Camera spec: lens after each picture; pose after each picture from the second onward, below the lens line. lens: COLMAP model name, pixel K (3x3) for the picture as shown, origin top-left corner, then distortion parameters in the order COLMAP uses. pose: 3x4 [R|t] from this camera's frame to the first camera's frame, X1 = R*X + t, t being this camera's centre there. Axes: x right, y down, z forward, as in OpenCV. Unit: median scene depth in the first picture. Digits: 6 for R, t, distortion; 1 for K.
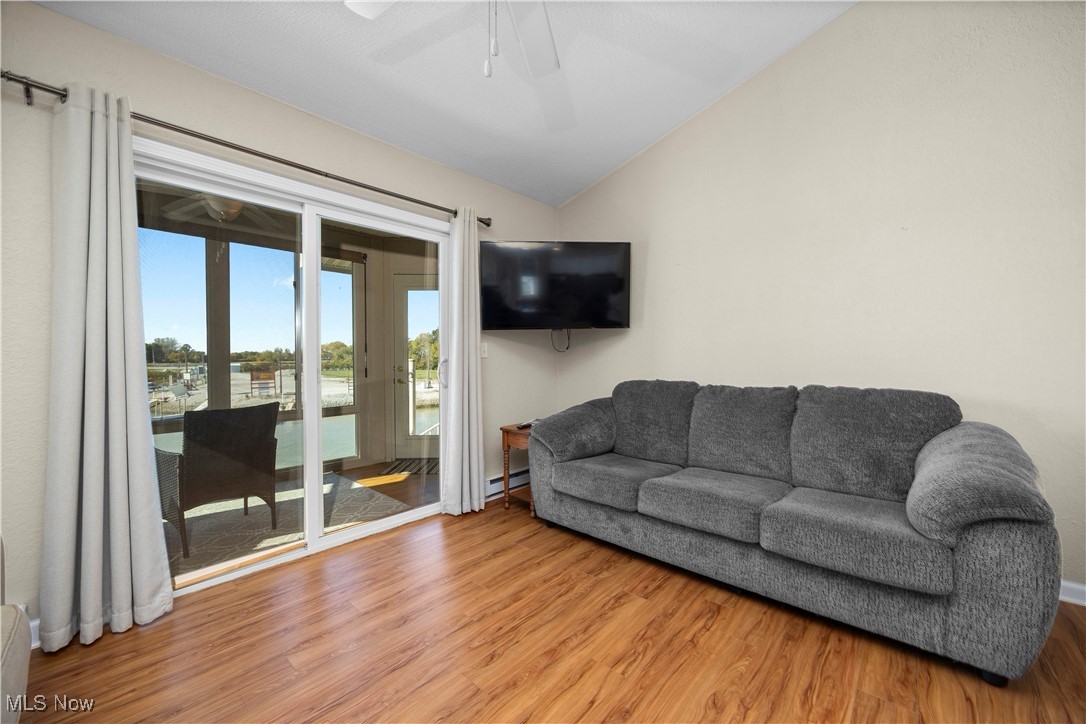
lens RADIAL K [[422.1, 0, 545.9], [0, 422.1, 359.9], [0, 0, 1]] dist [-0.000594, 0.000005]
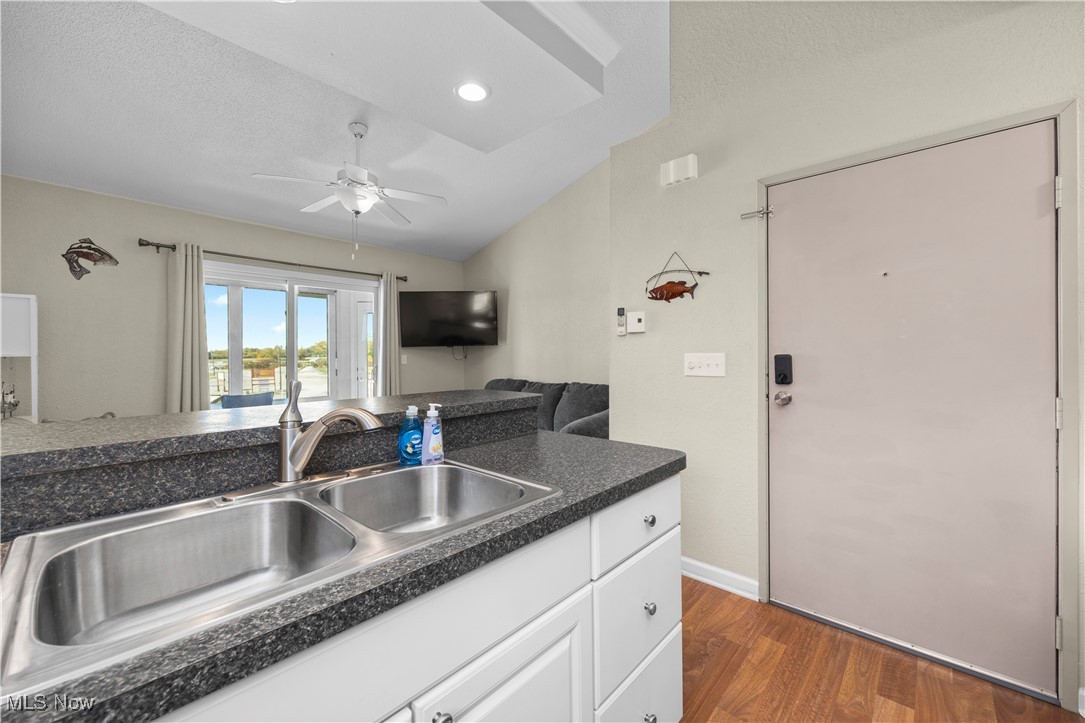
lens RADIAL K [[428.8, 0, 539.9], [0, 428.8, 355.6], [0, 0, 1]] dist [-0.003325, -0.000260]
pose [[0.999854, 0.000224, -0.017104, 0.519123], [-0.000269, 0.999997, -0.002608, -0.045806], [0.017103, 0.002612, 0.999850, -0.779578]]
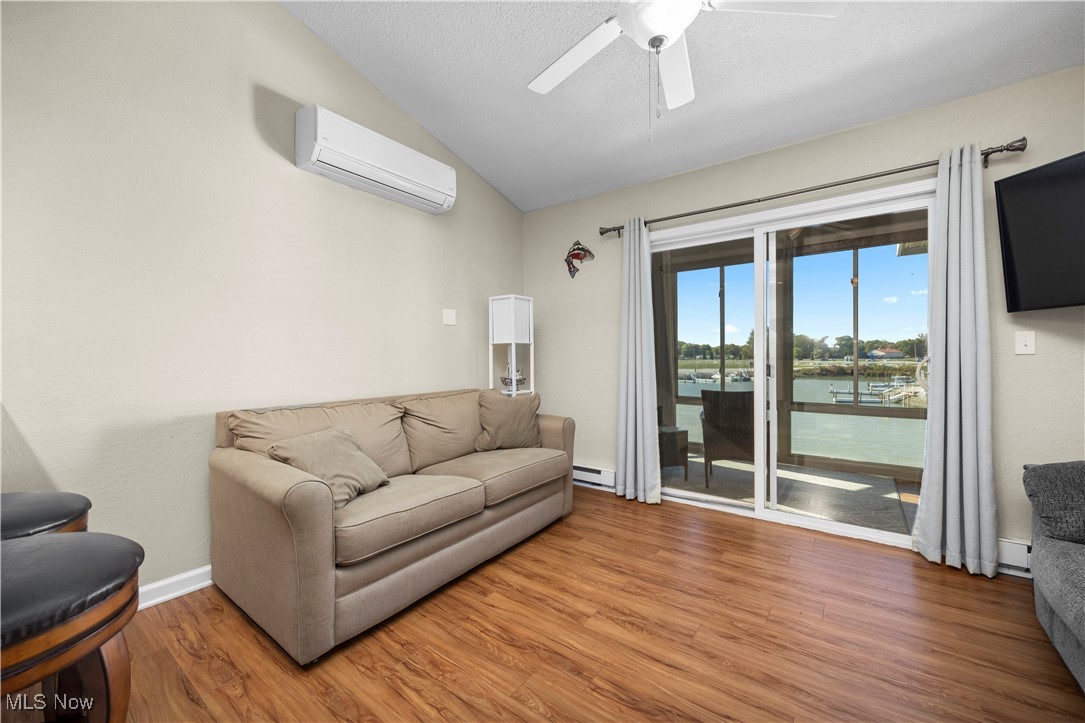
lens RADIAL K [[421.8, 0, 545.4], [0, 421.8, 359.4], [0, 0, 1]] dist [-0.000594, 0.000005]
pose [[0.097158, 0.010863, -0.995210, 0.576757], [0.000117, 0.999940, 0.010926, -0.006790], [0.995269, -0.001178, 0.097150, 0.281228]]
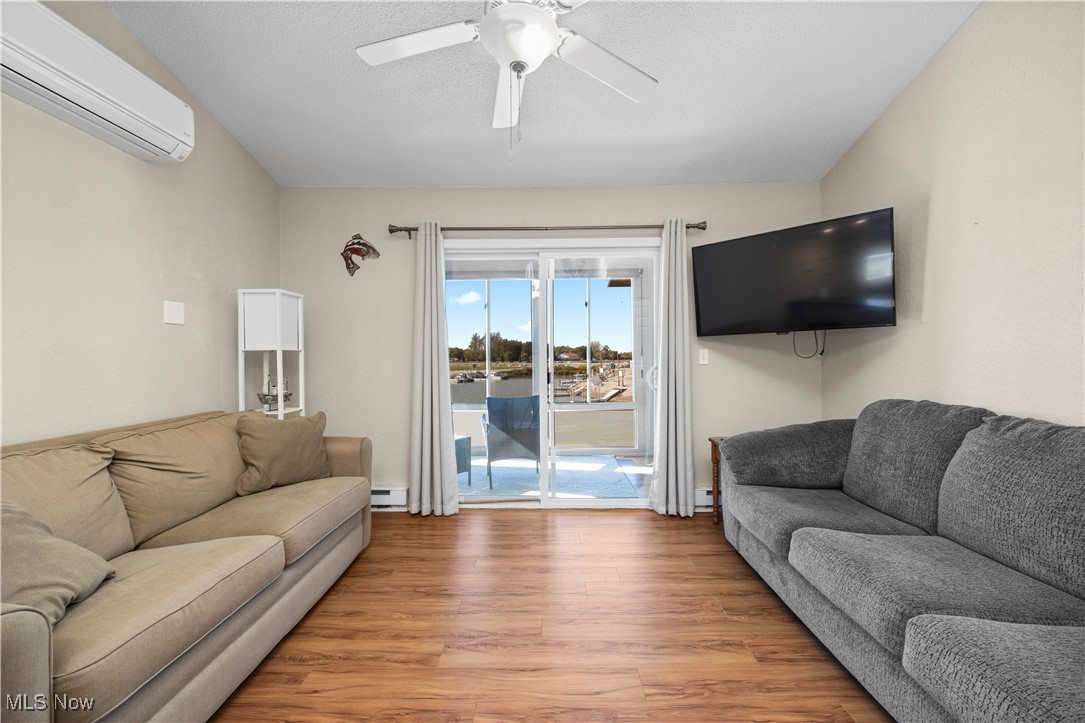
lens RADIAL K [[422.1, 0, 544.0], [0, 422.1, 360.6], [0, 0, 1]] dist [0.000878, 0.000389]
pose [[0.658139, 0.006984, -0.752864, 0.471657], [-0.002366, 0.999971, 0.007208, -0.028140], [0.752892, -0.002963, 0.658137, 0.105076]]
